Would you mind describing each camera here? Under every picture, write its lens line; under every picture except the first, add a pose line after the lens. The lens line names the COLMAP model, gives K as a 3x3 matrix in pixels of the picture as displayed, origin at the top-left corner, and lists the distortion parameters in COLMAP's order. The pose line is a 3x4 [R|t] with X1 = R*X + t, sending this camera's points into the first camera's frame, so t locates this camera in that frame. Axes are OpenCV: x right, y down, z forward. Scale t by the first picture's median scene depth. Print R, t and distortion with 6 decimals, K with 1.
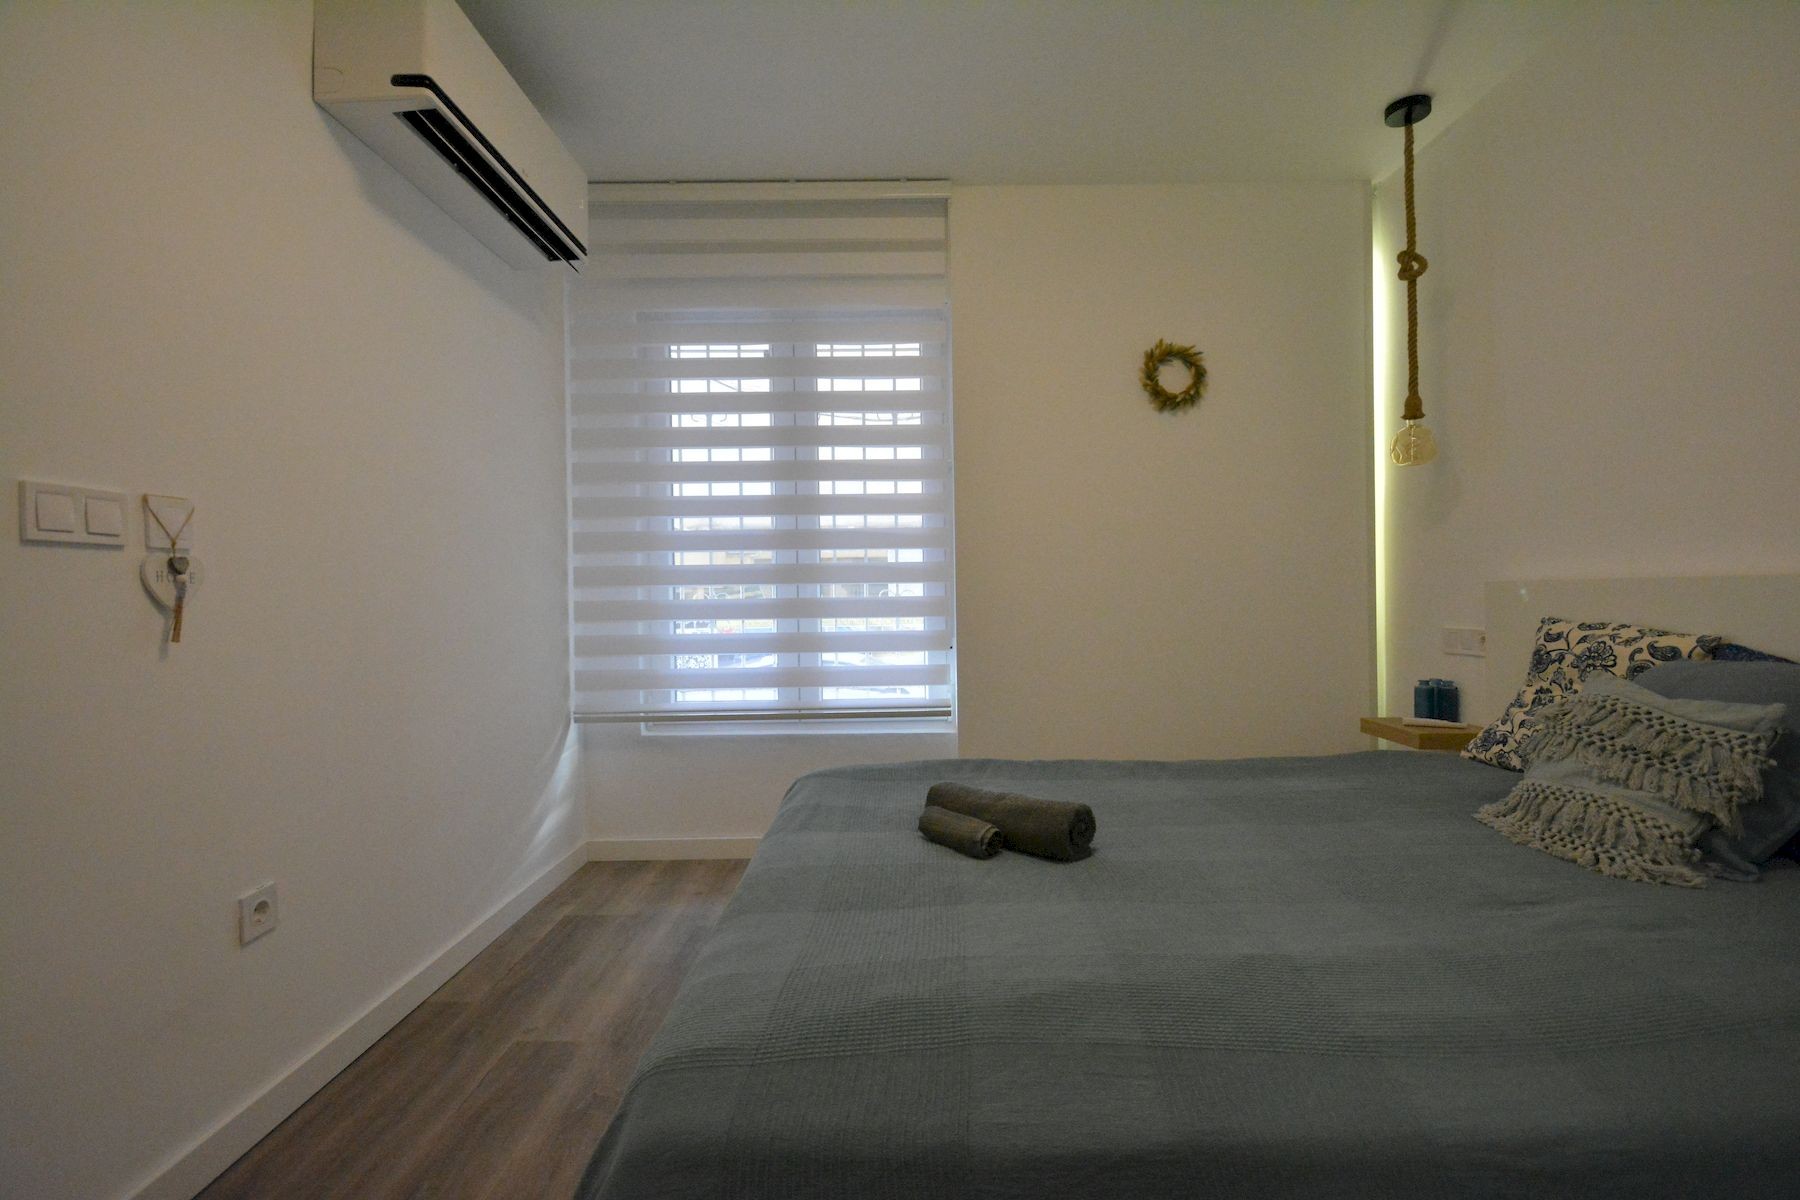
lens RADIAL K [[794.3, 0, 886.0], [0, 794.3, 605.2], [0, 0, 1]] dist [0.011263, -0.014652]
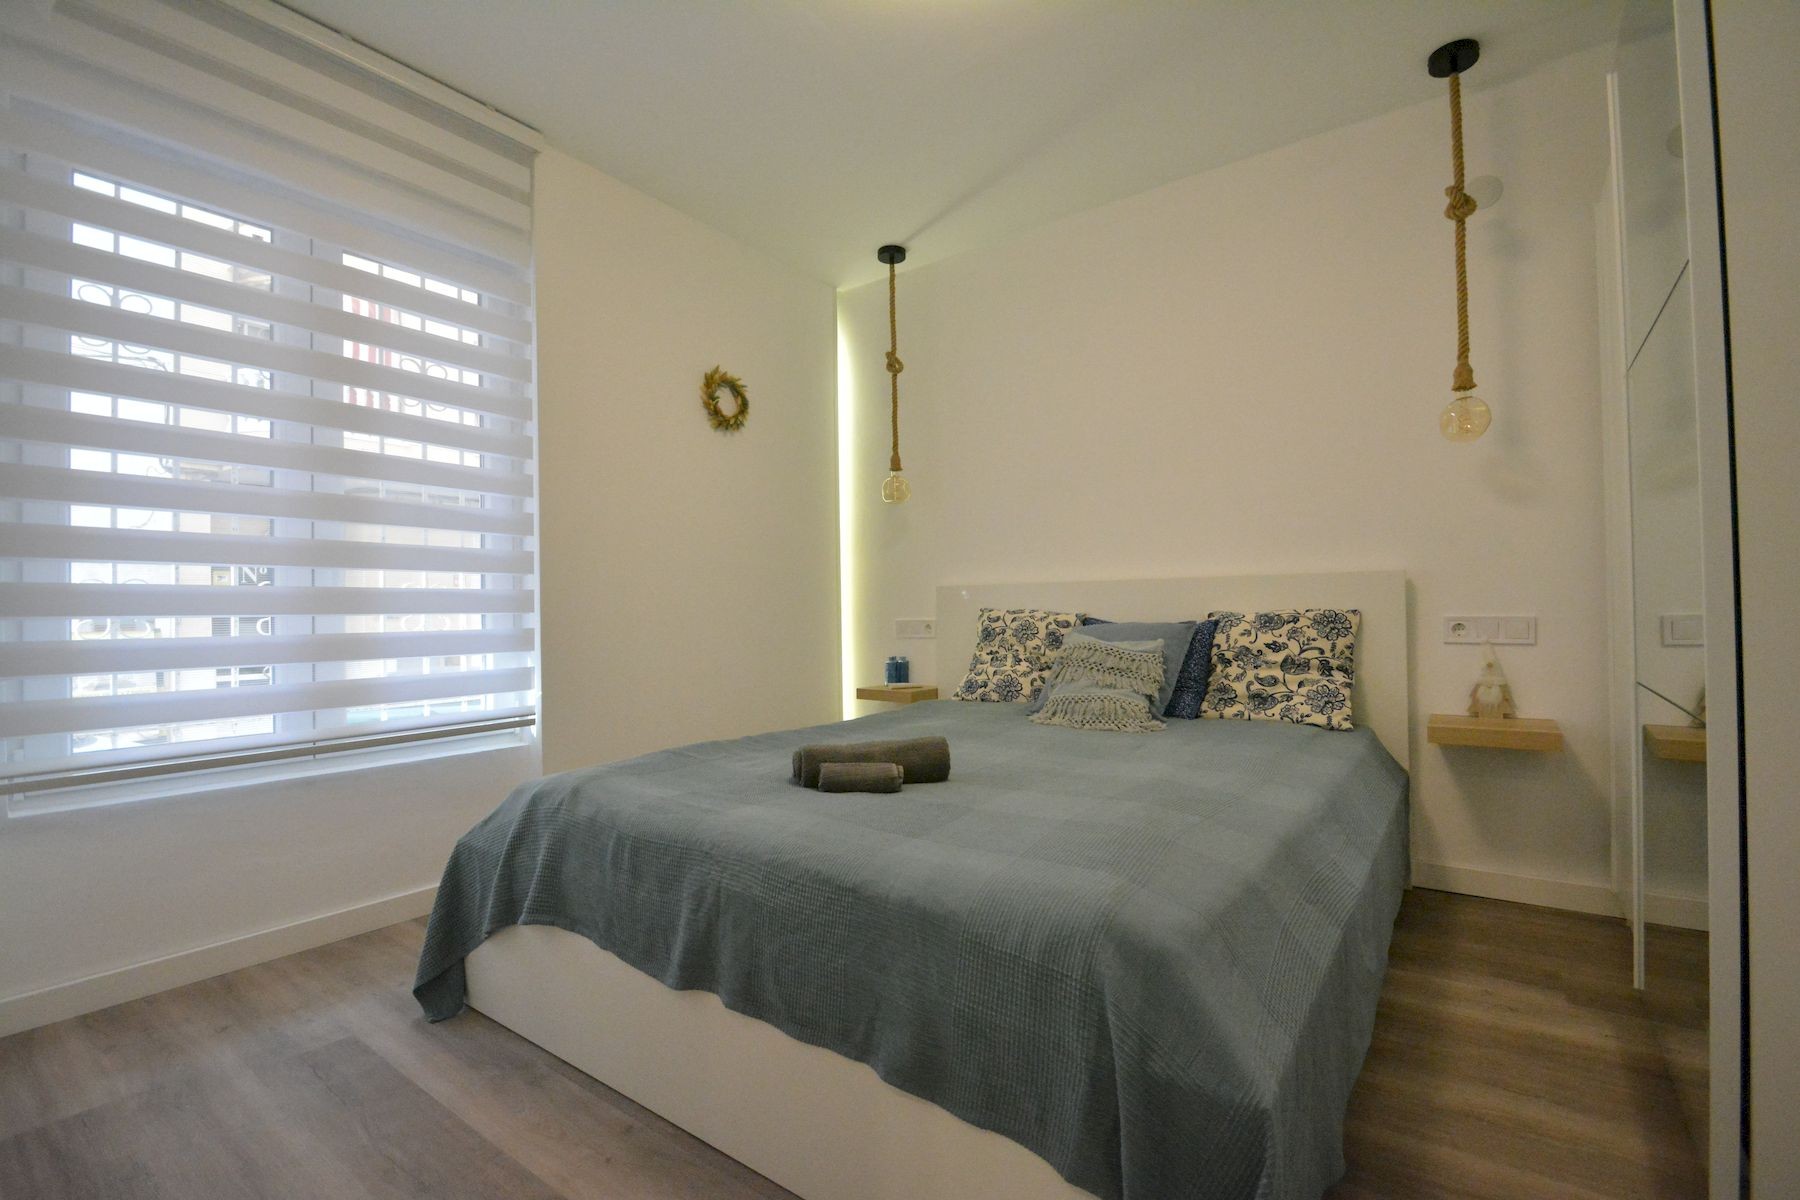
lens RADIAL K [[794.3, 0, 896.1], [0, 794.3, 605.6], [0, 0, 1]] dist [0.011263, -0.014652]
pose [[0.582510, 0.013905, 0.812705, -0.488656], [0.013850, 0.999539, -0.027028, 0.043634], [-0.812706, 0.027000, 0.582049, 0.181657]]
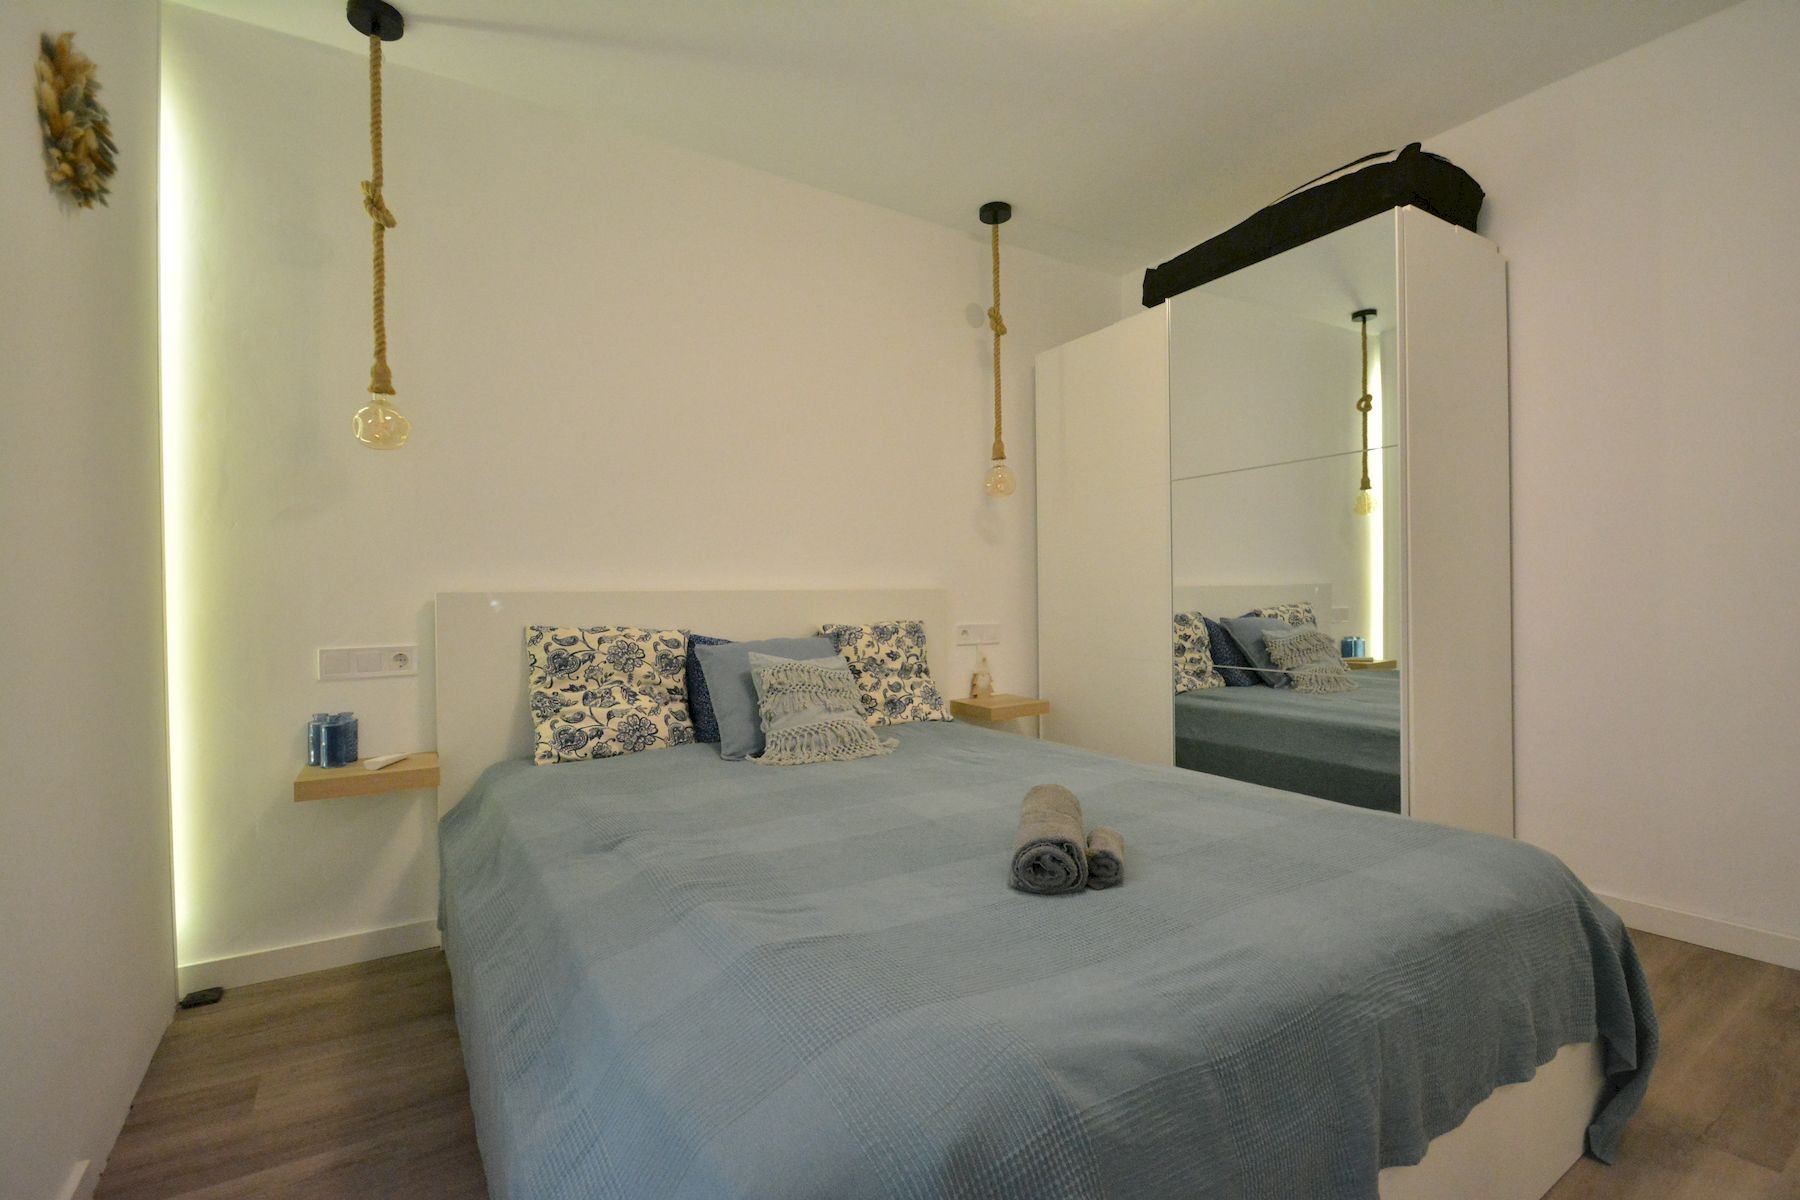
lens RADIAL K [[794.3, 0, 894.3], [0, 794.3, 603.5], [0, 0, 1]] dist [0.011263, -0.014652]
pose [[-0.552767, 0.014638, 0.833207, -0.316557], [0.030773, 0.999522, 0.002856, -0.003155], [-0.832767, 0.027219, -0.552954, 1.025578]]
